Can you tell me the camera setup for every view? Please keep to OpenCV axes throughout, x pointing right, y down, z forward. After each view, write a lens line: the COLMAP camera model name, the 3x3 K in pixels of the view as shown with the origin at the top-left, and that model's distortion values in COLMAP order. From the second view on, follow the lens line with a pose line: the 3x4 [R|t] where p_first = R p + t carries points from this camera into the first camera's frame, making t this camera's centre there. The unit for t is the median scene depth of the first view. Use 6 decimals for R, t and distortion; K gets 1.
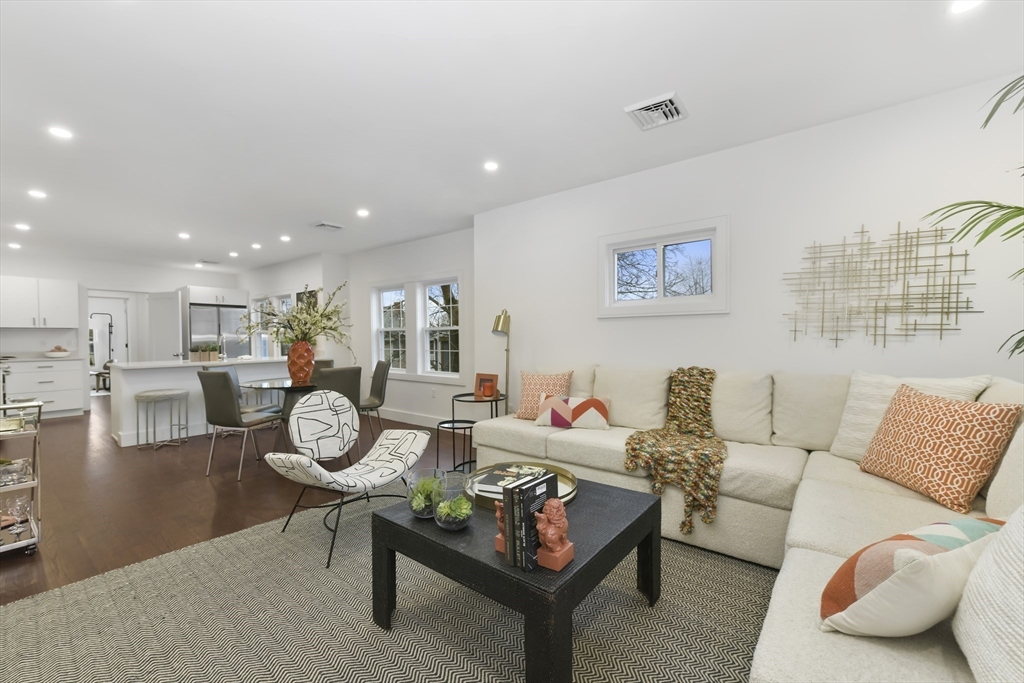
lens RADIAL K [[415.4, 0, 512.0], [0, 415.4, 341.5], [0, 0, 1]] dist [0.000890, -0.000072]
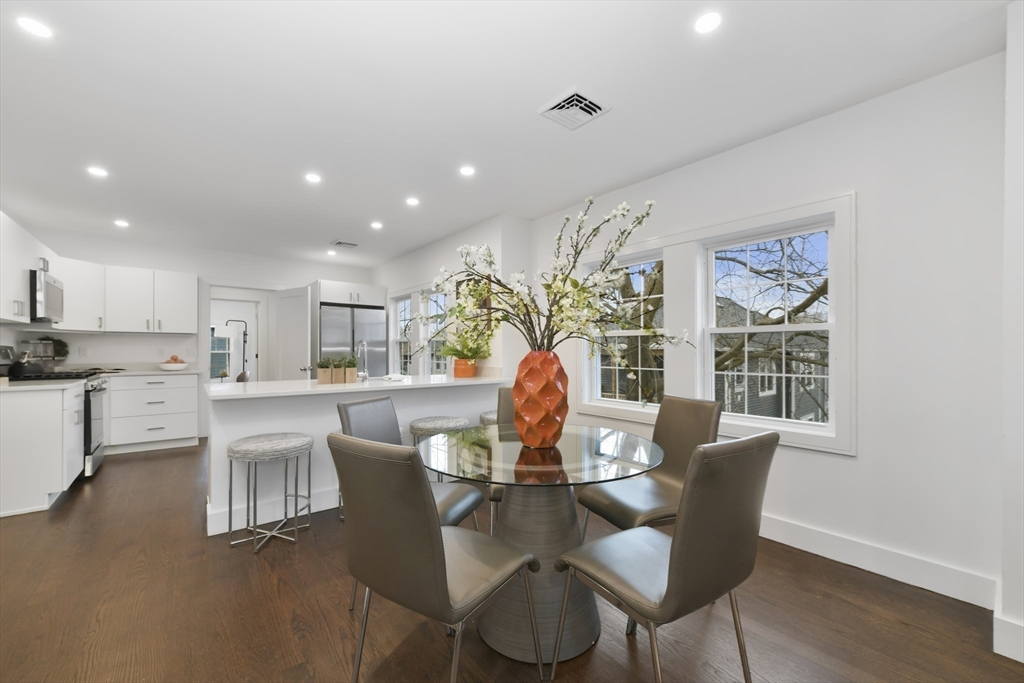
lens RADIAL K [[425.5, 0, 513.8], [0, 425.5, 336.4], [0, 0, 1]] dist [0.003441, 0.000268]
pose [[0.972730, 0.000135, -0.231942, -0.258819], [-0.010452, 0.999010, -0.043251, 0.002069], [0.231707, 0.044496, 0.971767, 0.338458]]
